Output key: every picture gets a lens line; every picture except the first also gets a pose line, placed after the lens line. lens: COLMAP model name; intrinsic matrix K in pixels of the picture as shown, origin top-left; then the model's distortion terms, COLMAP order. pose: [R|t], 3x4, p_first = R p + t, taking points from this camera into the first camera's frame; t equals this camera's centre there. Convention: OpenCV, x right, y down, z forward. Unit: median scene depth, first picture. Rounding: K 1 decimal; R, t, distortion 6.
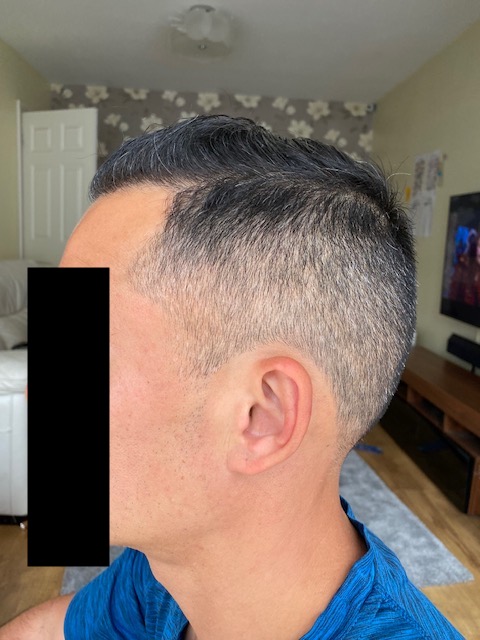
lens RADIAL K [[497.8, 0, 240.0], [0, 497.8, 320.0], [0, 0, 1]] dist [-0.009959, 0.006439]
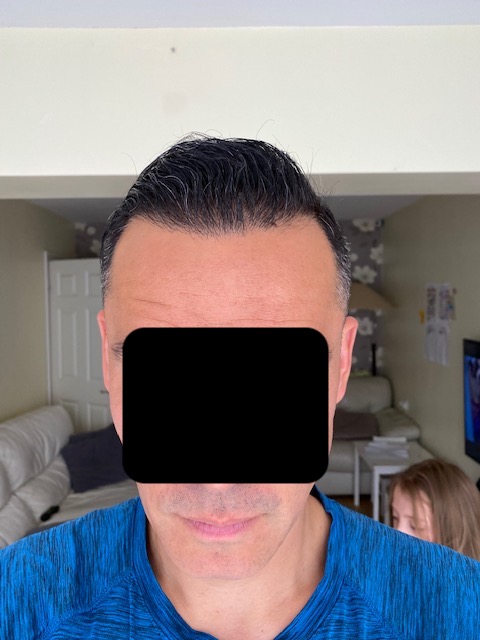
lens RADIAL K [[496.0, 0, 246.4], [0, 496.0, 319.9], [0, 0, 1]] dist [-0.003383, 0.000314]
pose [[0.997657, -0.058525, -0.035420, 0.013930], [0.053966, 0.991516, -0.118257, -0.145178], [0.042041, 0.116068, 0.992351, -0.023017]]
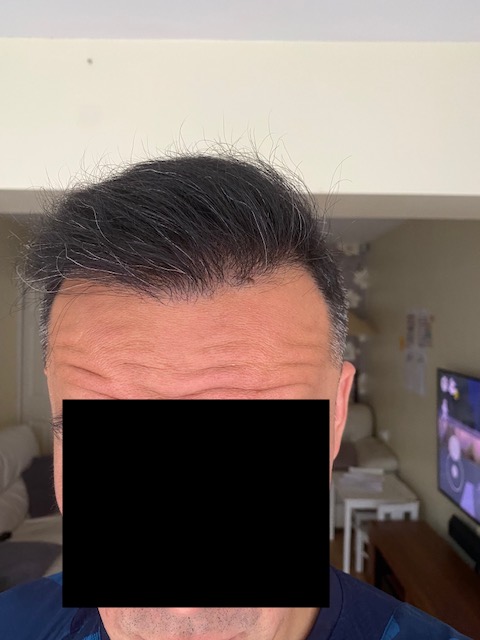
lens RADIAL K [[497.8, 0, 240.0], [0, 497.8, 320.0], [0, 0, 1]] dist [-0.009959, 0.006439]
pose [[0.998194, -0.035642, -0.048351, 0.065120], [0.027477, 0.986716, -0.160116, -0.149274], [0.053416, 0.158498, 0.985913, -0.000171]]
